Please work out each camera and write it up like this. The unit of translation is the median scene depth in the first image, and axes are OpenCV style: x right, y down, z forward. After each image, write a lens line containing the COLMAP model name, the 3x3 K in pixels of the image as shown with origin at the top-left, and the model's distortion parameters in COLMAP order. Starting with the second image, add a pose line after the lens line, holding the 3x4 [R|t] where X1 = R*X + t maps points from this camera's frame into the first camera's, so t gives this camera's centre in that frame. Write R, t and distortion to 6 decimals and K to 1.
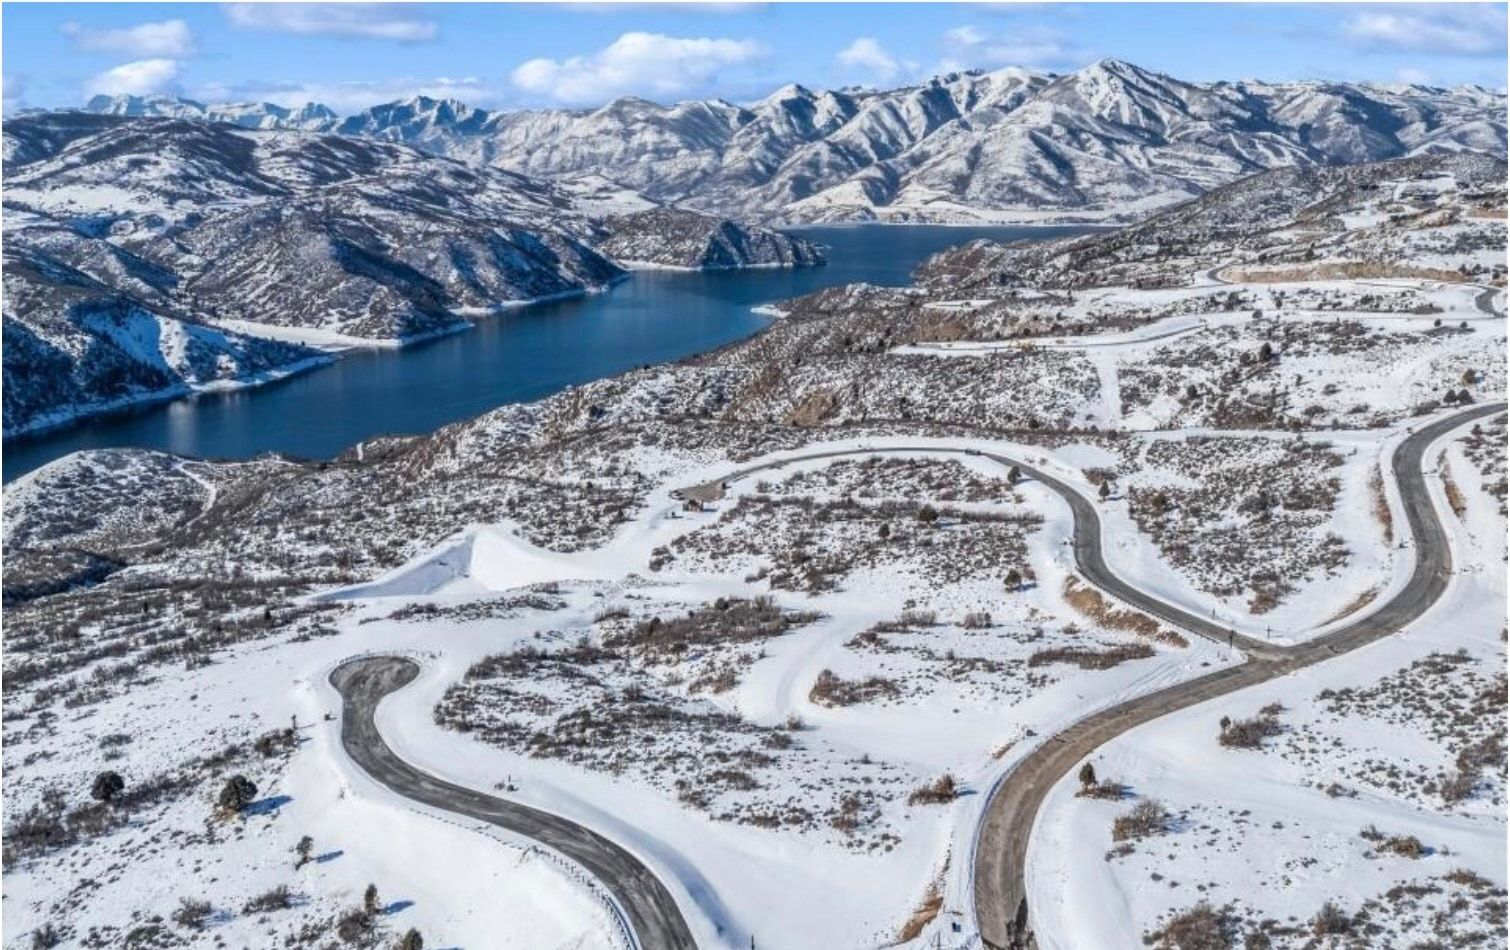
lens RADIAL K [[1078.3, 0, 767.2], [0, 1078.3, 544.3], [0, 0, 1]] dist [0.076232, -0.049570]
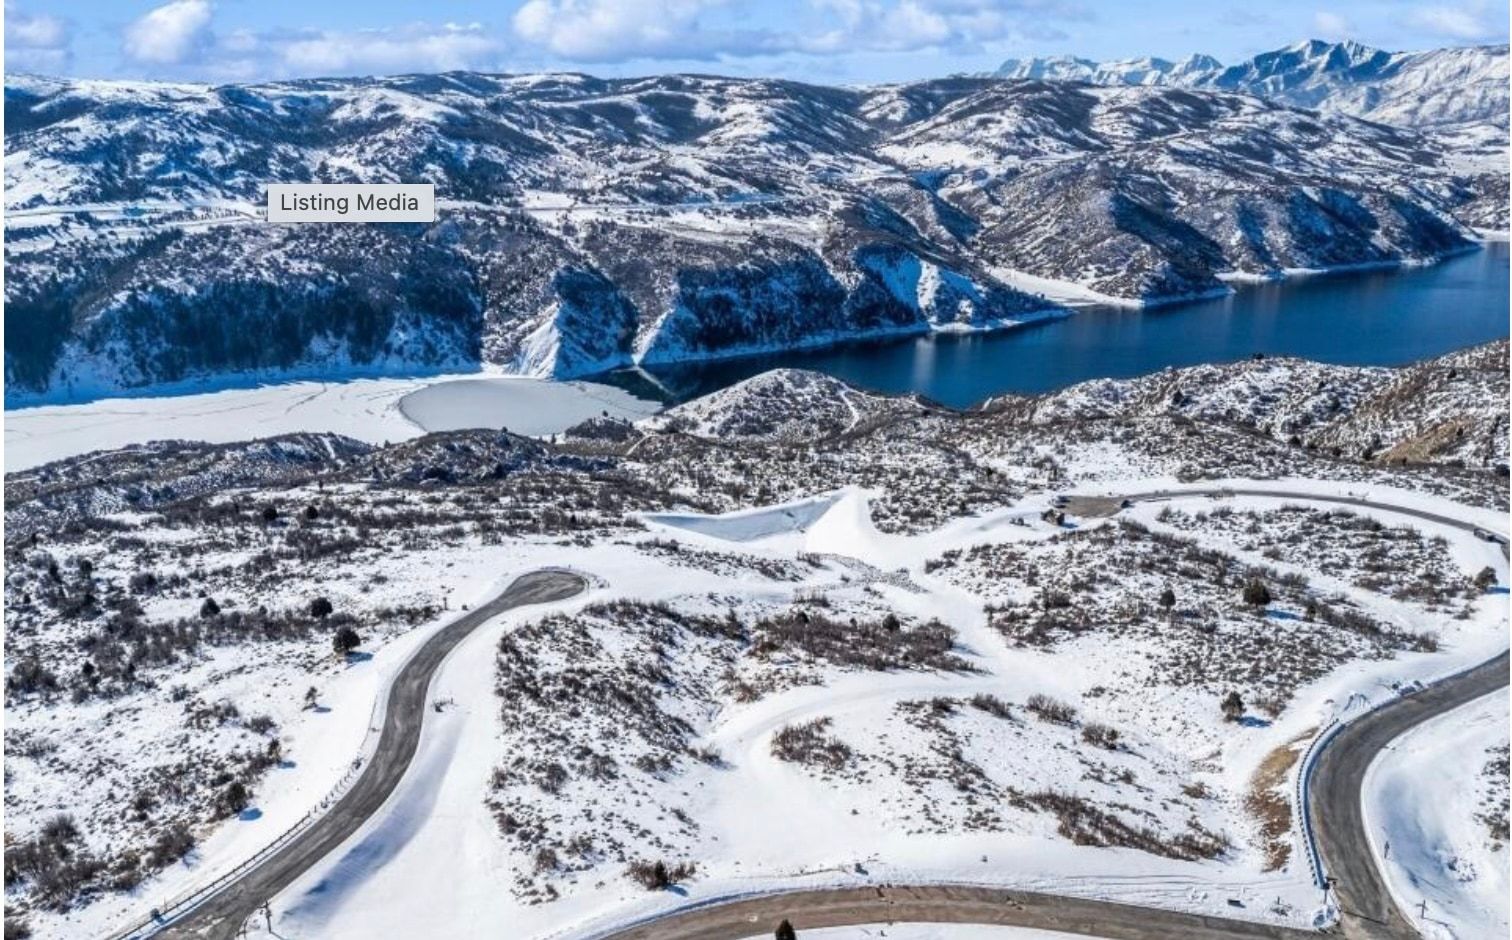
lens RADIAL K [[1085.8, 0, 751.4], [0, 1085.8, 536.7], [0, 0, 1]] dist [0.050481, -0.030045]
pose [[0.739798, 0.237221, -0.629623, 0.092788], [-0.217841, 0.969829, 0.109439, -0.018861], [0.636588, 0.056195, 0.769154, 0.050057]]
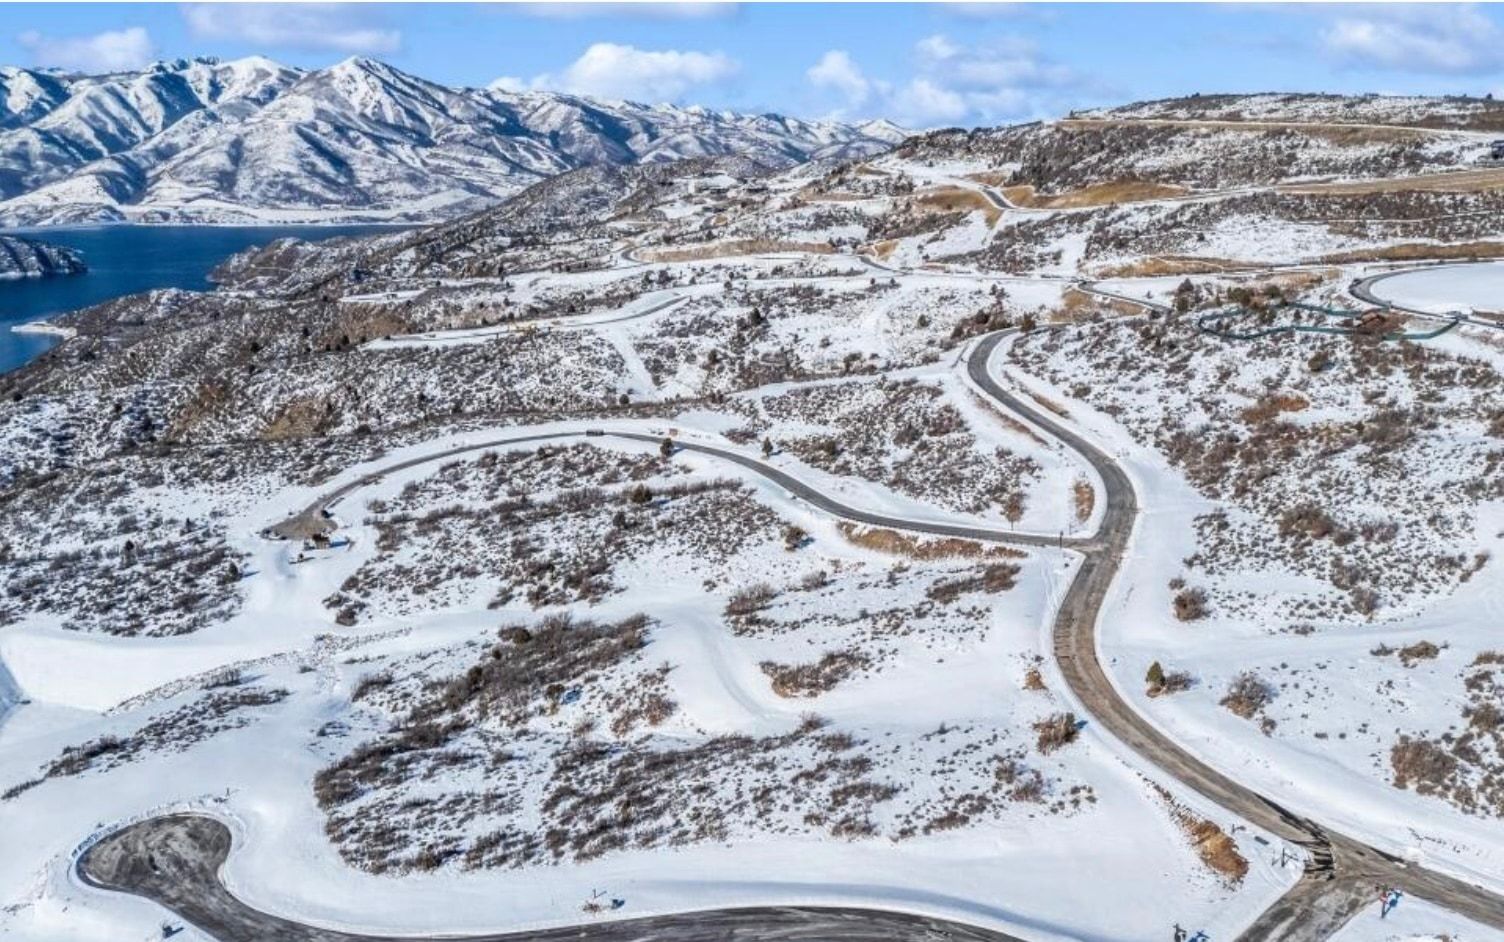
lens RADIAL K [[1080.1, 0, 776.0], [0, 1080.1, 520.3], [0, 0, 1]] dist [0.050481, -0.030045]
pose [[0.804824, -0.179599, 0.565688, -0.074254], [0.191133, 0.980771, 0.039451, -0.005457], [-0.561896, 0.076371, 0.823675, 0.045244]]
